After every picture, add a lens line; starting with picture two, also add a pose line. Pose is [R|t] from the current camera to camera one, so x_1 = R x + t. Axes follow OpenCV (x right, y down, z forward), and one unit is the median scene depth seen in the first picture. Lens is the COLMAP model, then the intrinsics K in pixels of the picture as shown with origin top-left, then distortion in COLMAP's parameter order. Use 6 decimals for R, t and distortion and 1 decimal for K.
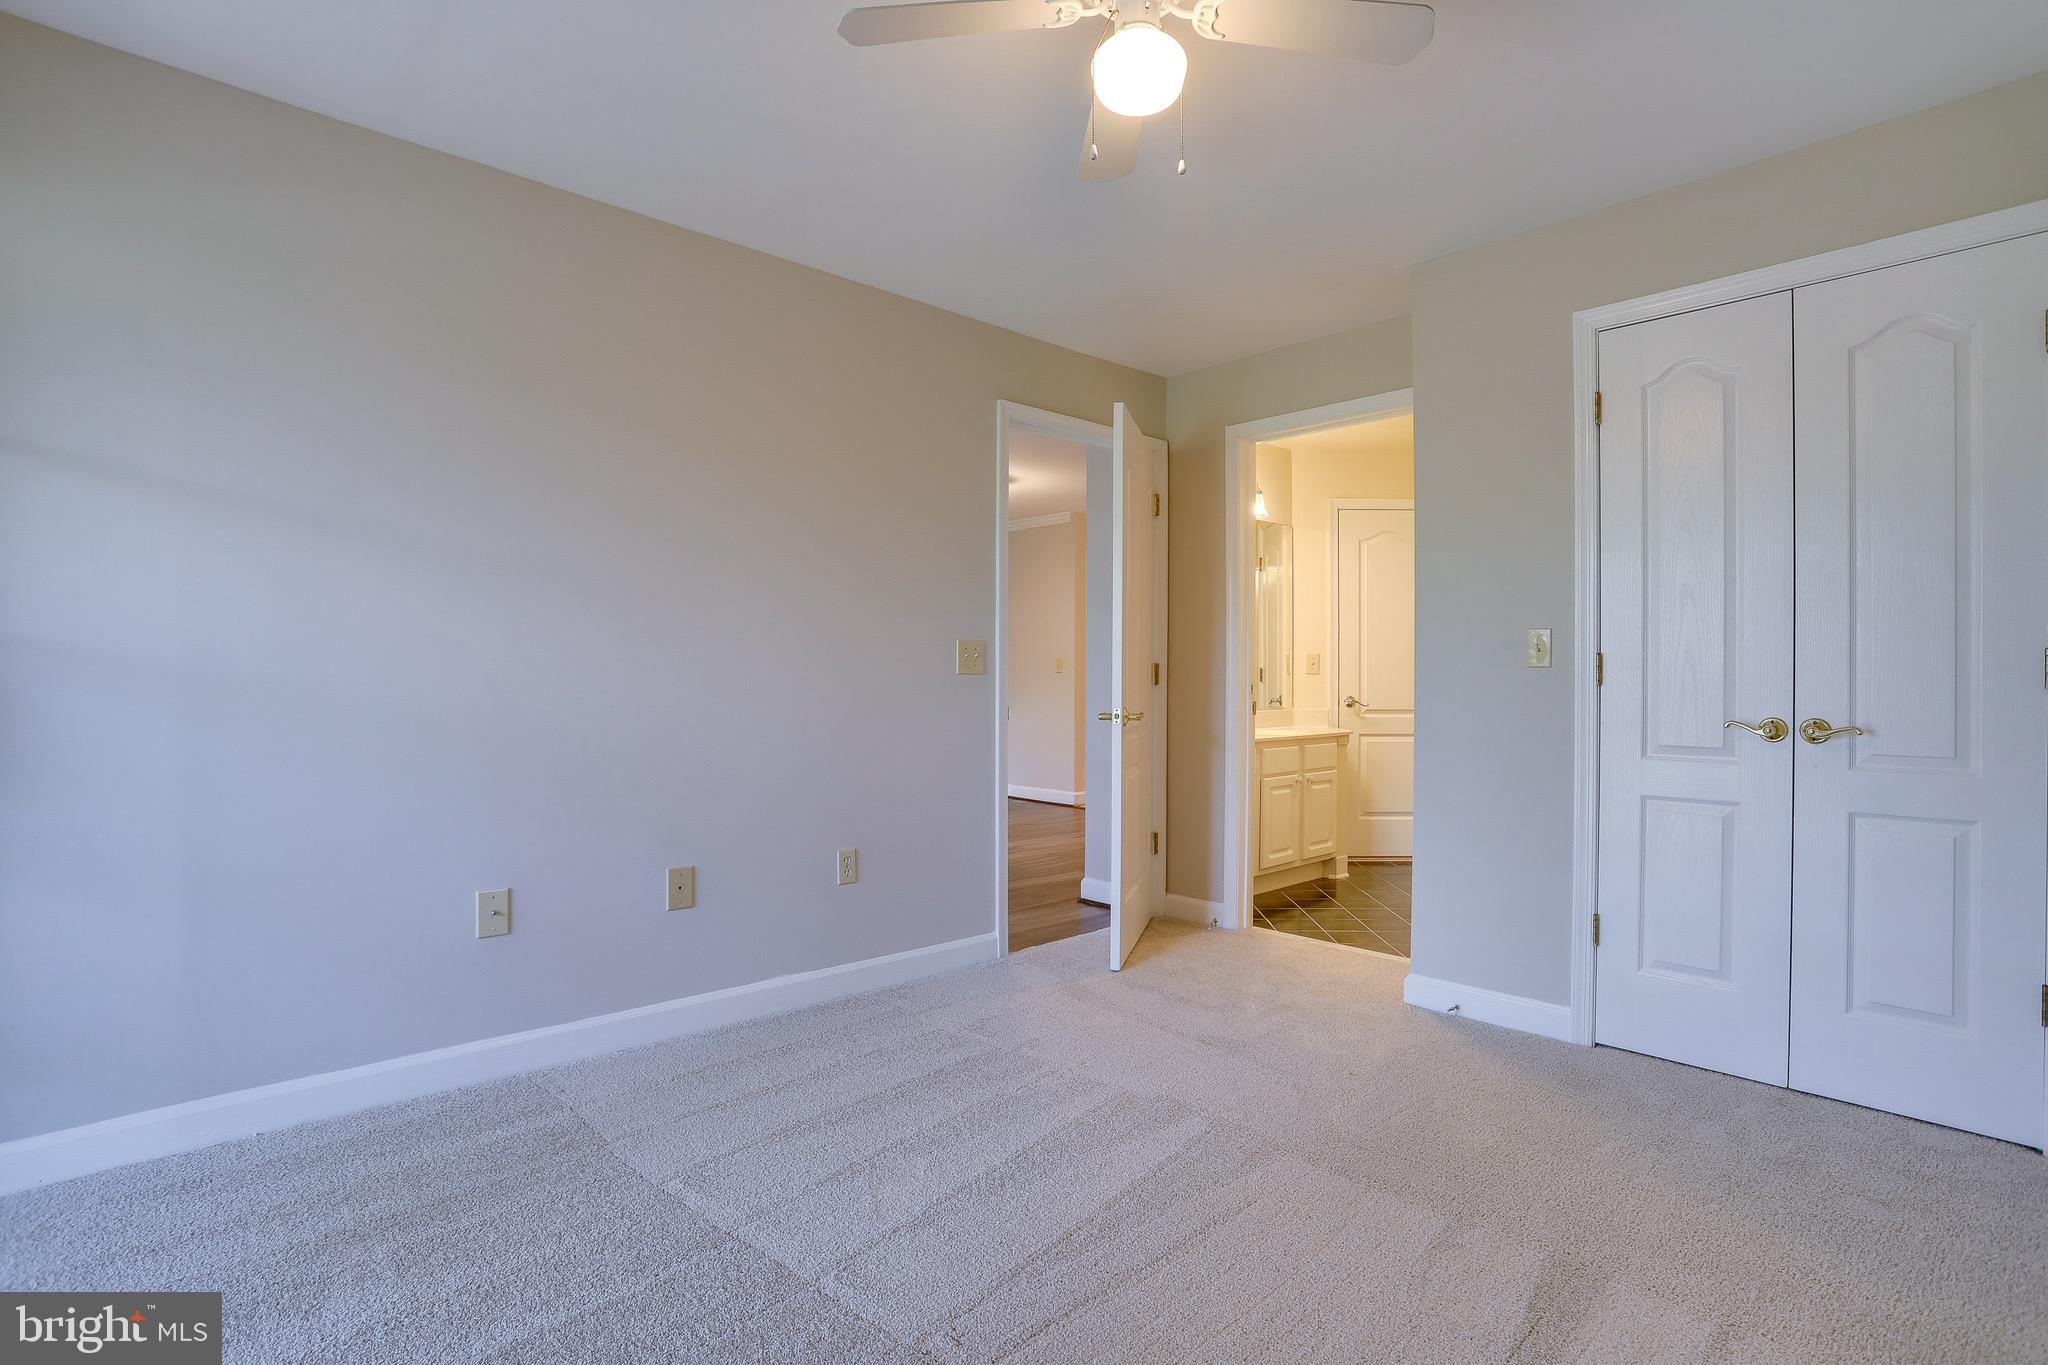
lens RADIAL K [[998.9, 0, 1024.0], [0, 998.9, 682.5], [0, 0, 1]] dist [-0.071301, 0.033234]
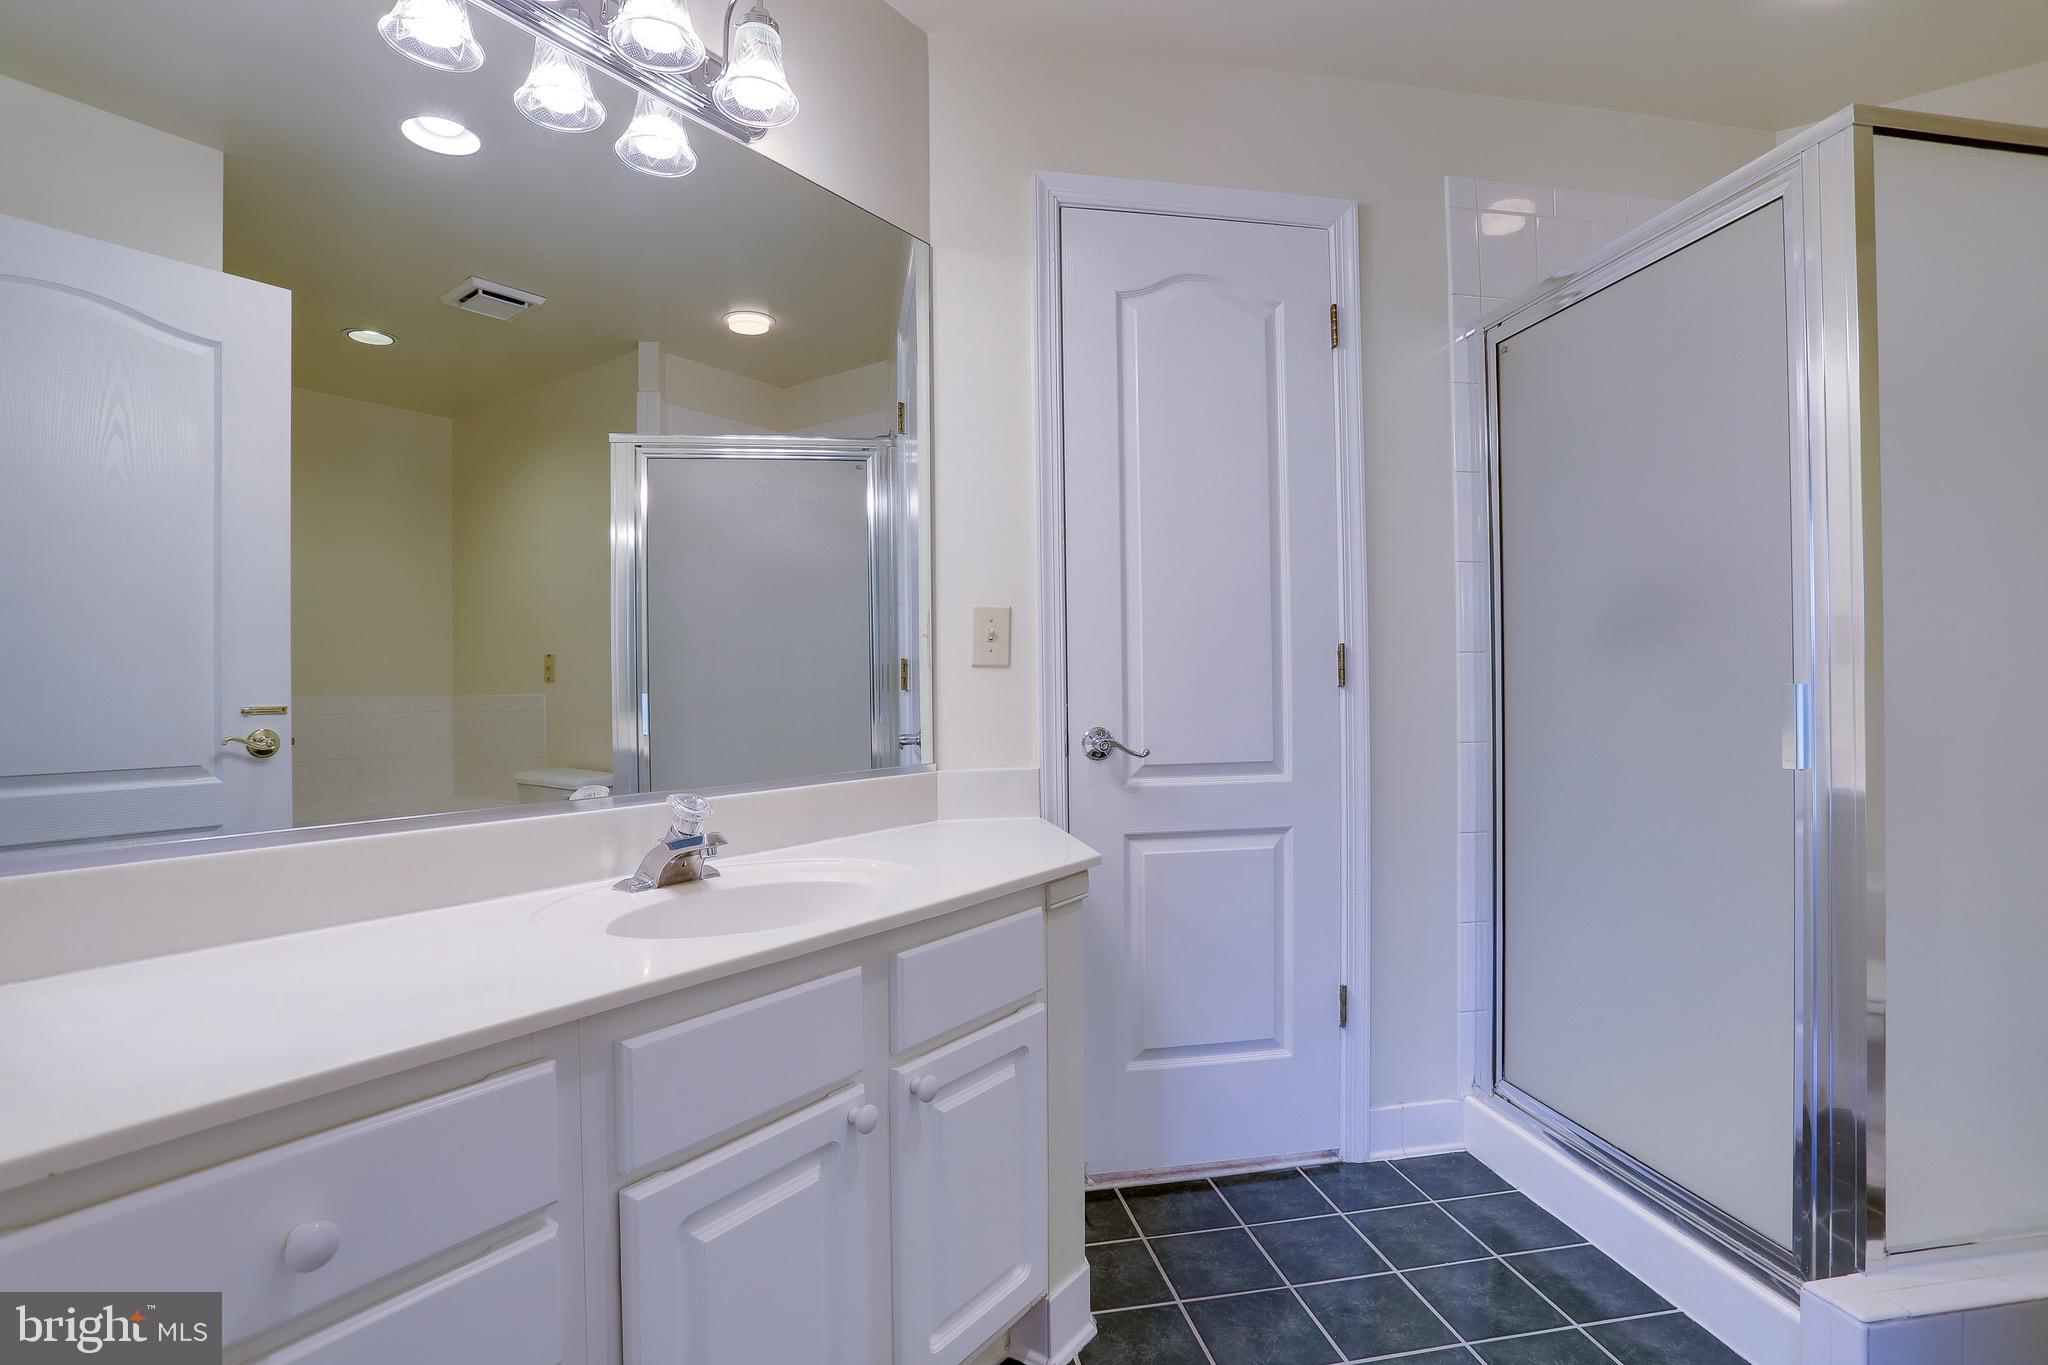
lens RADIAL K [[998.9, 0, 1024.0], [0, 998.9, 682.5], [0, 0, 1]] dist [-0.071301, 0.033234]
pose [[0.977474, -0.011693, 0.210731, 0.399842], [0.013641, 0.999877, -0.007794, -0.000199], [-0.210614, 0.010493, 0.977513, 1.153477]]
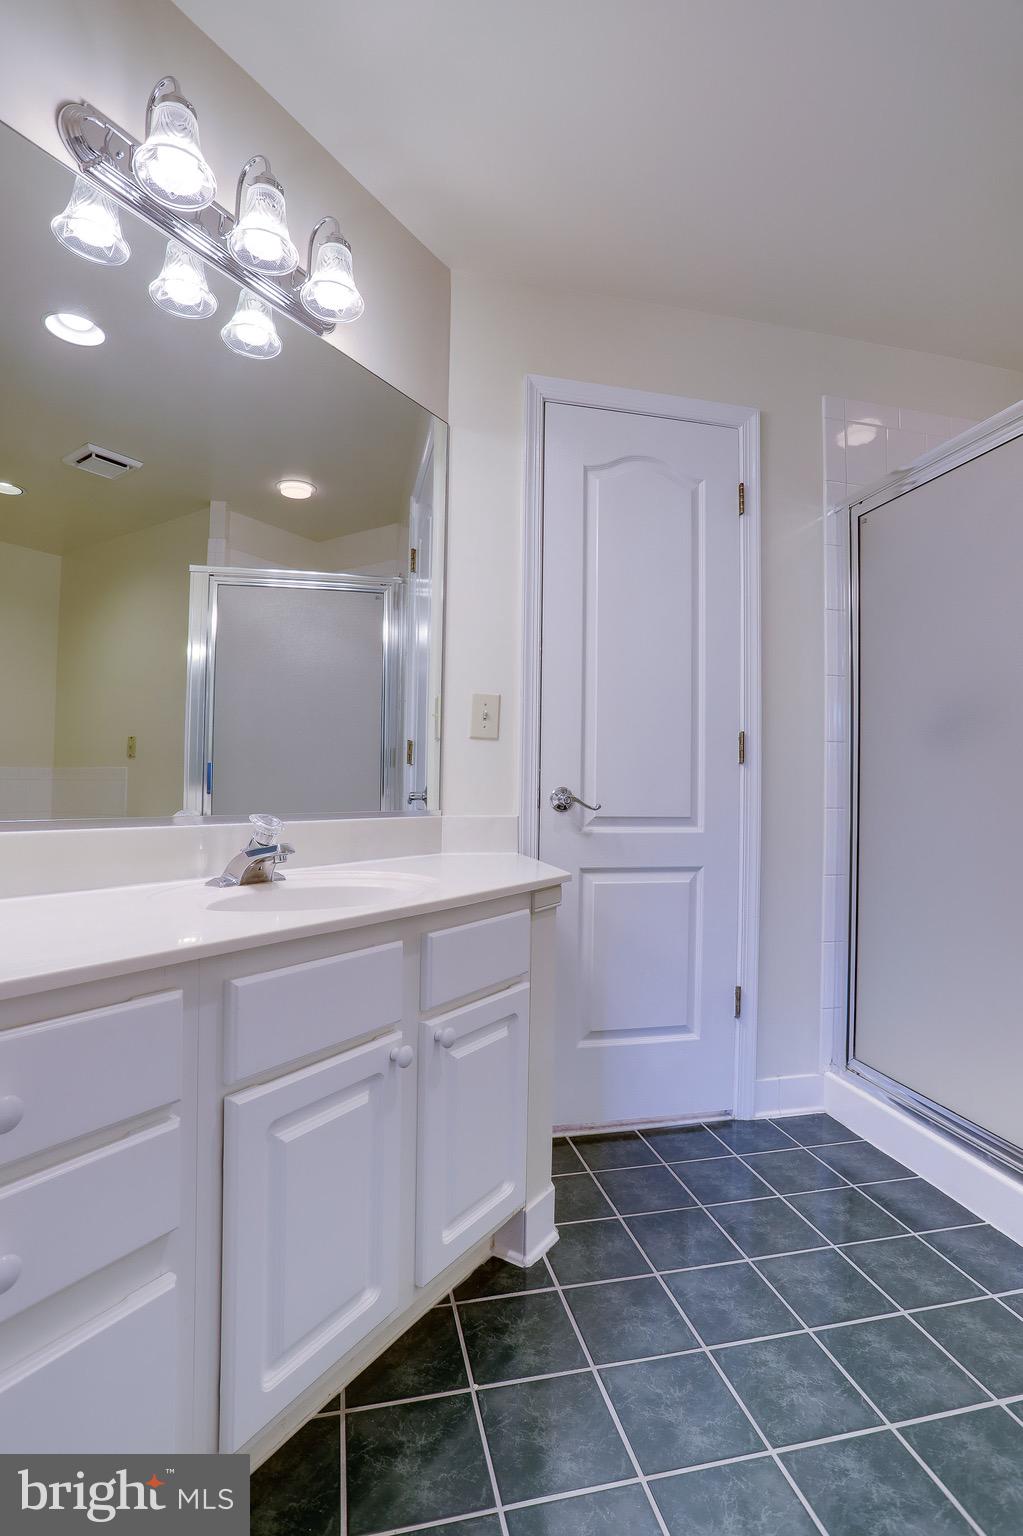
lens RADIAL K [[748.2, 0, 507.9], [0, 748.2, 767.3], [0, 0, 1]] dist [-0.069879, 0.029967]
pose [[0.967902, 0.019969, 0.250533, 0.375317], [-0.012923, 0.999474, -0.029741, 0.025848], [-0.250995, 0.025549, 0.967651, 1.160215]]
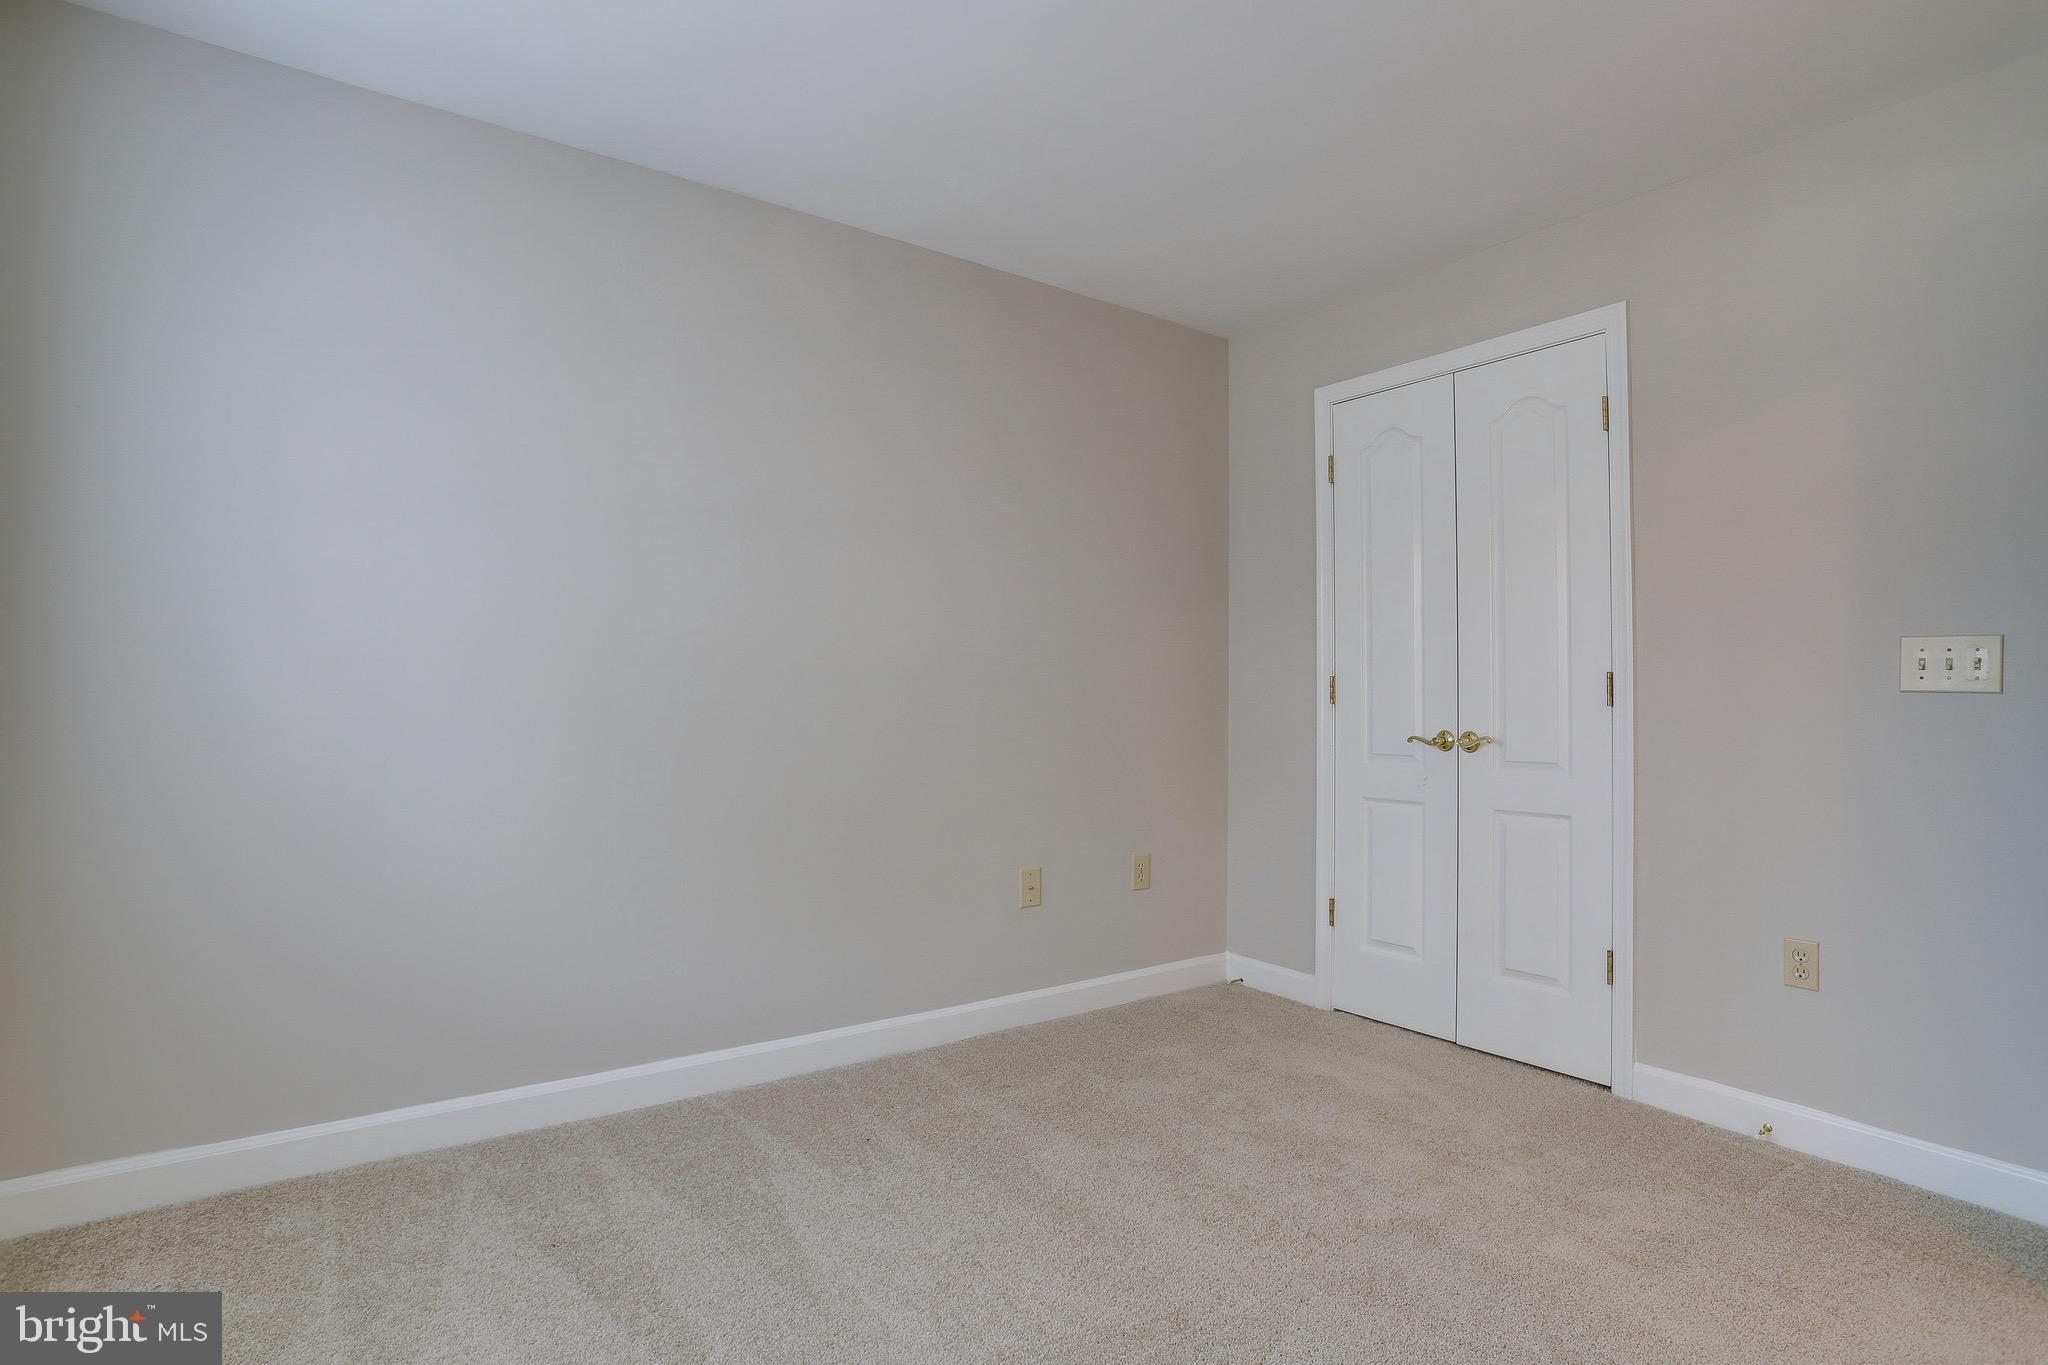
lens RADIAL K [[998.9, 0, 1024.0], [0, 998.9, 682.5], [0, 0, 1]] dist [-0.071301, 0.033234]
pose [[0.992959, -0.000655, -0.118455, 0.300642], [-0.001522, 0.999832, -0.018286, 0.000017], [0.118447, 0.018337, 0.992791, -0.194639]]
